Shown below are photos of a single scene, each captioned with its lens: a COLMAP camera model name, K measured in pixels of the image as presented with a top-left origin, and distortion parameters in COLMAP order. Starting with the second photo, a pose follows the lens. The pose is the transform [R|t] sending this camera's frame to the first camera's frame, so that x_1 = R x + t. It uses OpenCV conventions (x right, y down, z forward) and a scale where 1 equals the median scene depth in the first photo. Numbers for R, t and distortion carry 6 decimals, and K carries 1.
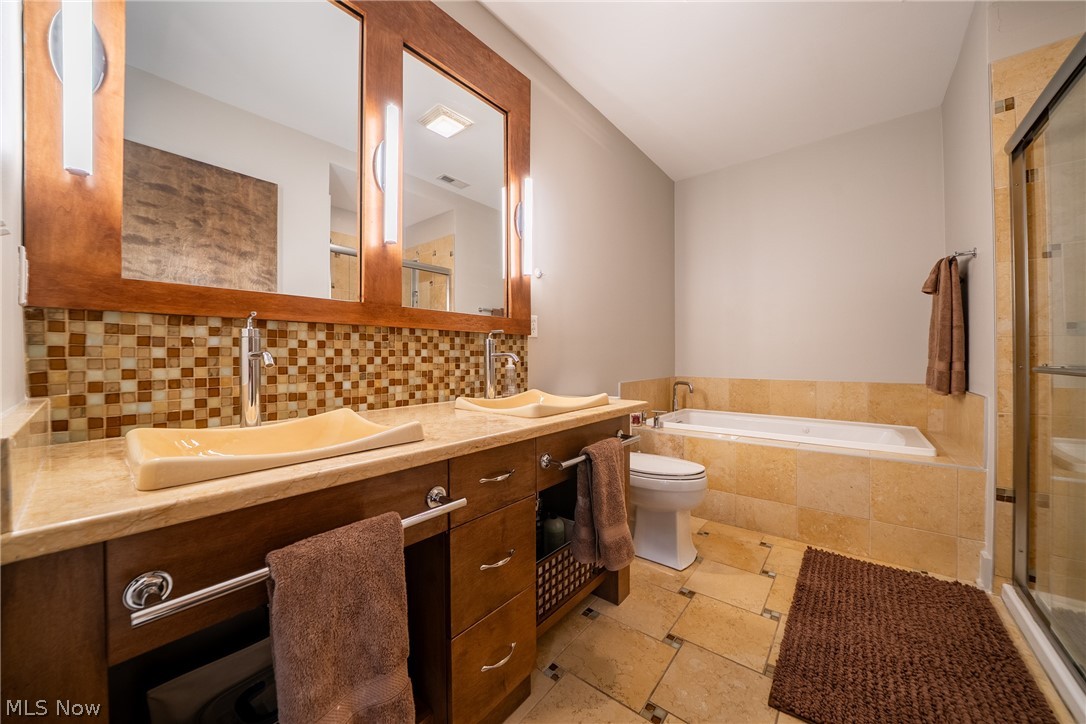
lens RADIAL K [[385.2, 0, 545.8], [0, 385.2, 361.0], [0, 0, 1]] dist [-0.024383, 0.000078]
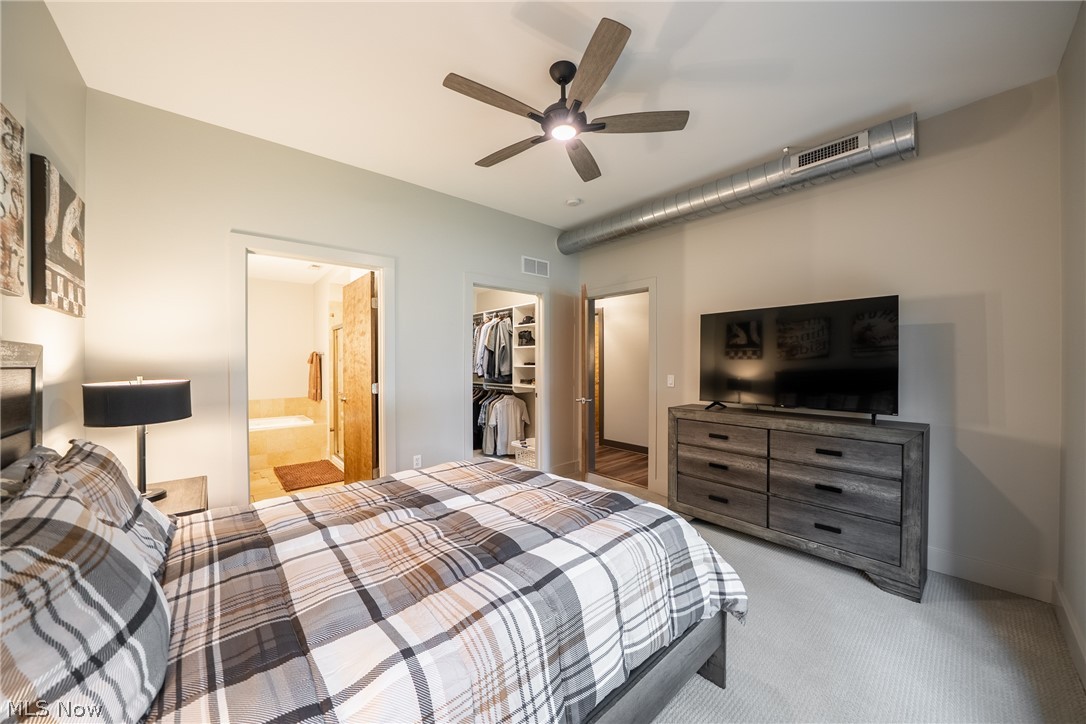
lens RADIAL K [[385.2, 0, 545.8], [0, 385.2, 361.0], [0, 0, 1]] dist [-0.024383, 0.000078]
pose [[0.168112, 0.004920, 0.985756, -1.496949], [0.008214, 0.999946, -0.006391, -0.184075], [-0.985734, 0.009172, 0.168062, -1.215186]]
